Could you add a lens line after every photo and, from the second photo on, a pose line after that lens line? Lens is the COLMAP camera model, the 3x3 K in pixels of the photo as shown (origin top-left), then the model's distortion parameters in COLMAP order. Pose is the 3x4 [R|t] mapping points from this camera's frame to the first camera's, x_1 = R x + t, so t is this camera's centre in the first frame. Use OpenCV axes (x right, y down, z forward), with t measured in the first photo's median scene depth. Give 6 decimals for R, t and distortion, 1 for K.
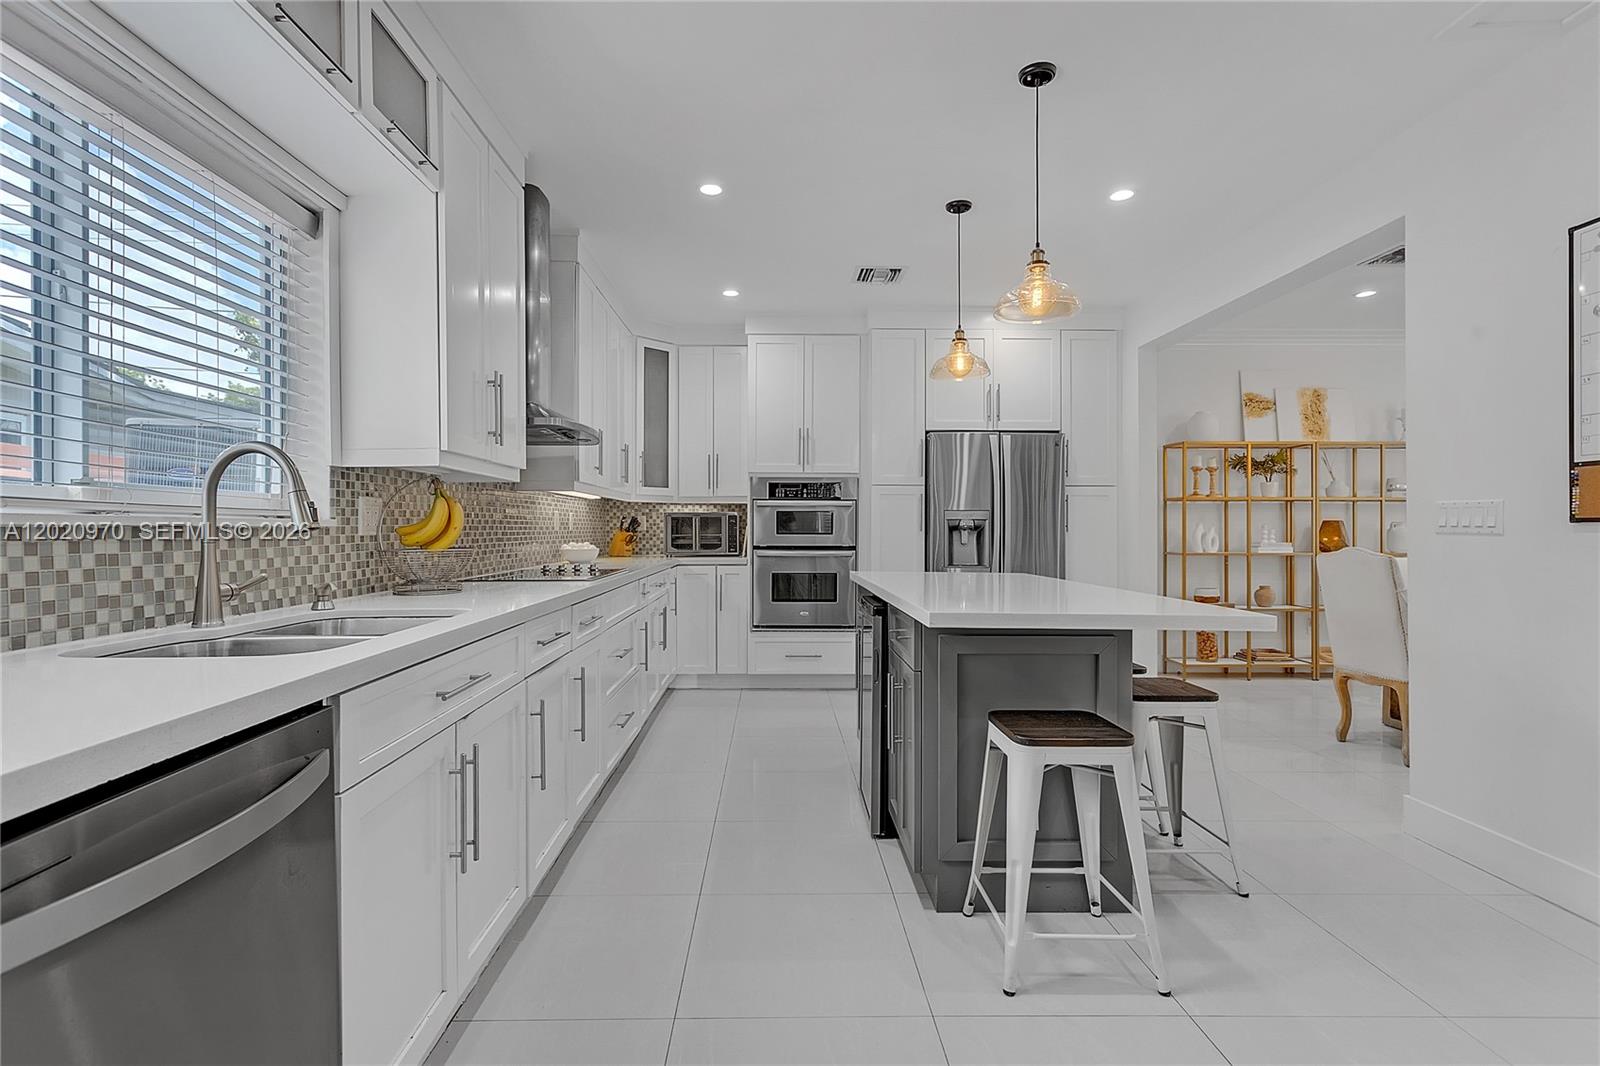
lens RADIAL K [[761.0, 0, 801.2], [0, 761.0, 535.3], [0, 0, 1]] dist [-0.000736, 0.000338]
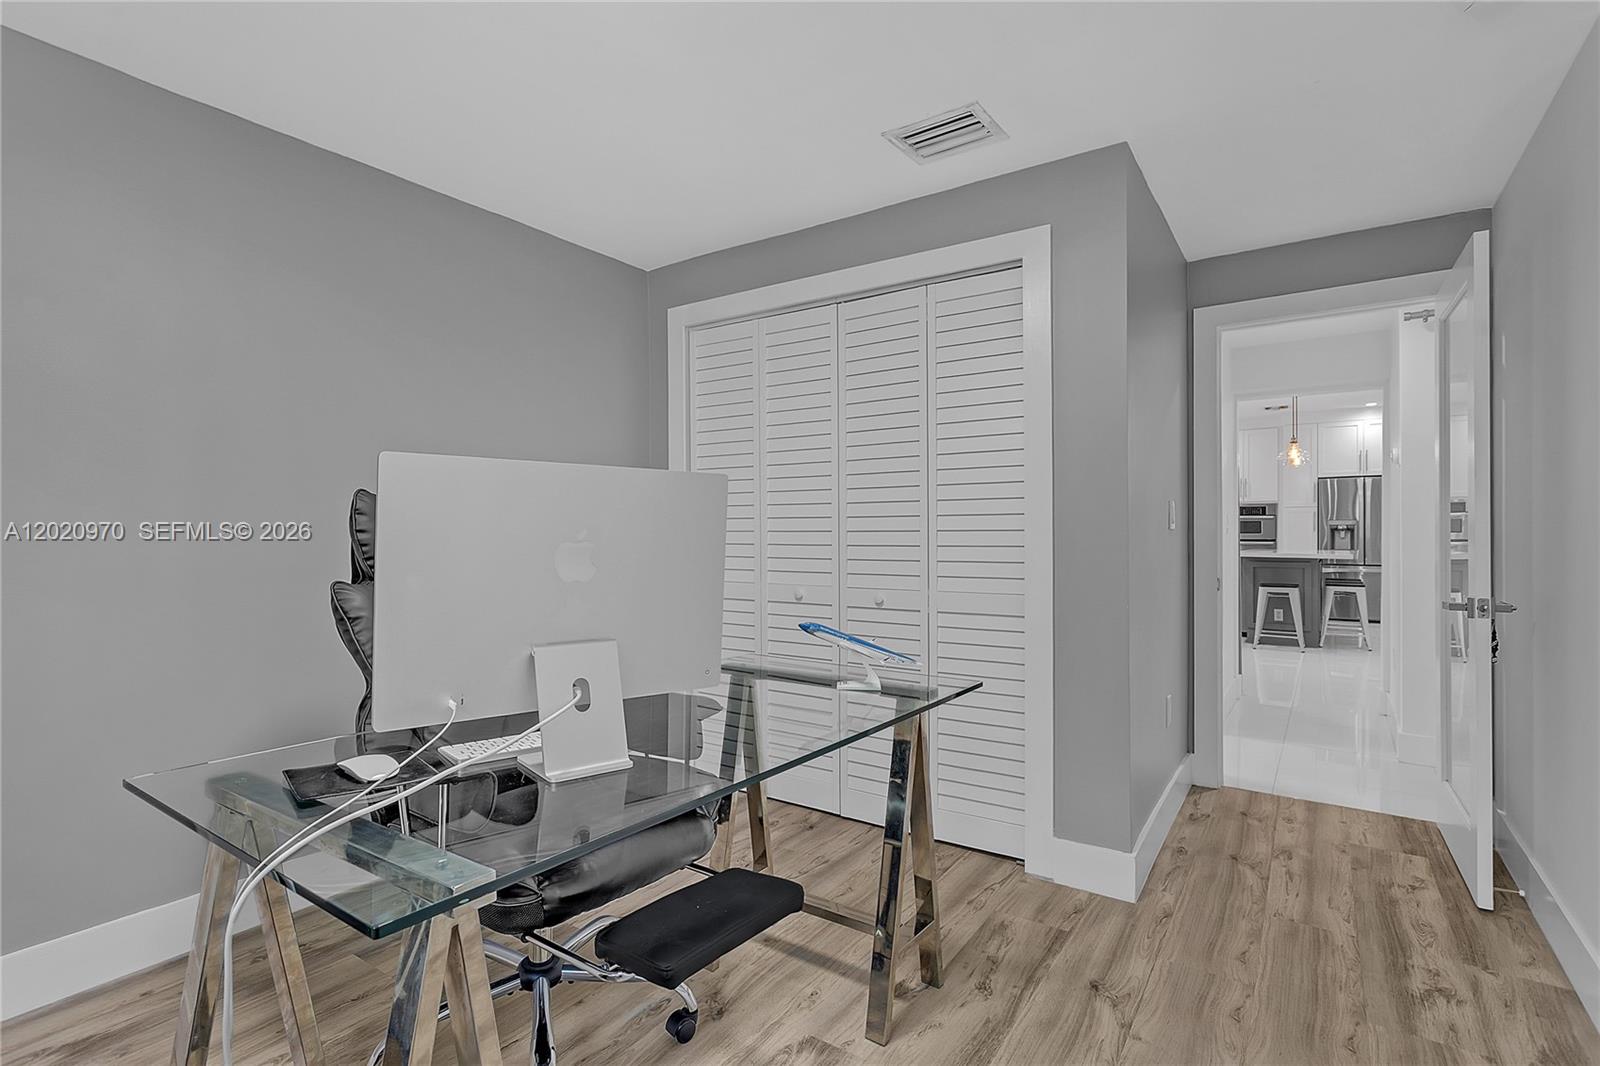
lens RADIAL K [[761.0, 0, 800.9], [0, 761.0, 534.4], [0, 0, 1]] dist [-0.000736, 0.000338]
pose [[0.808133, -0.004371, -0.588984, 0.241135], [-0.006599, 0.999842, -0.016475, 0.041536], [0.588963, 0.017201, 0.807977, -1.276425]]
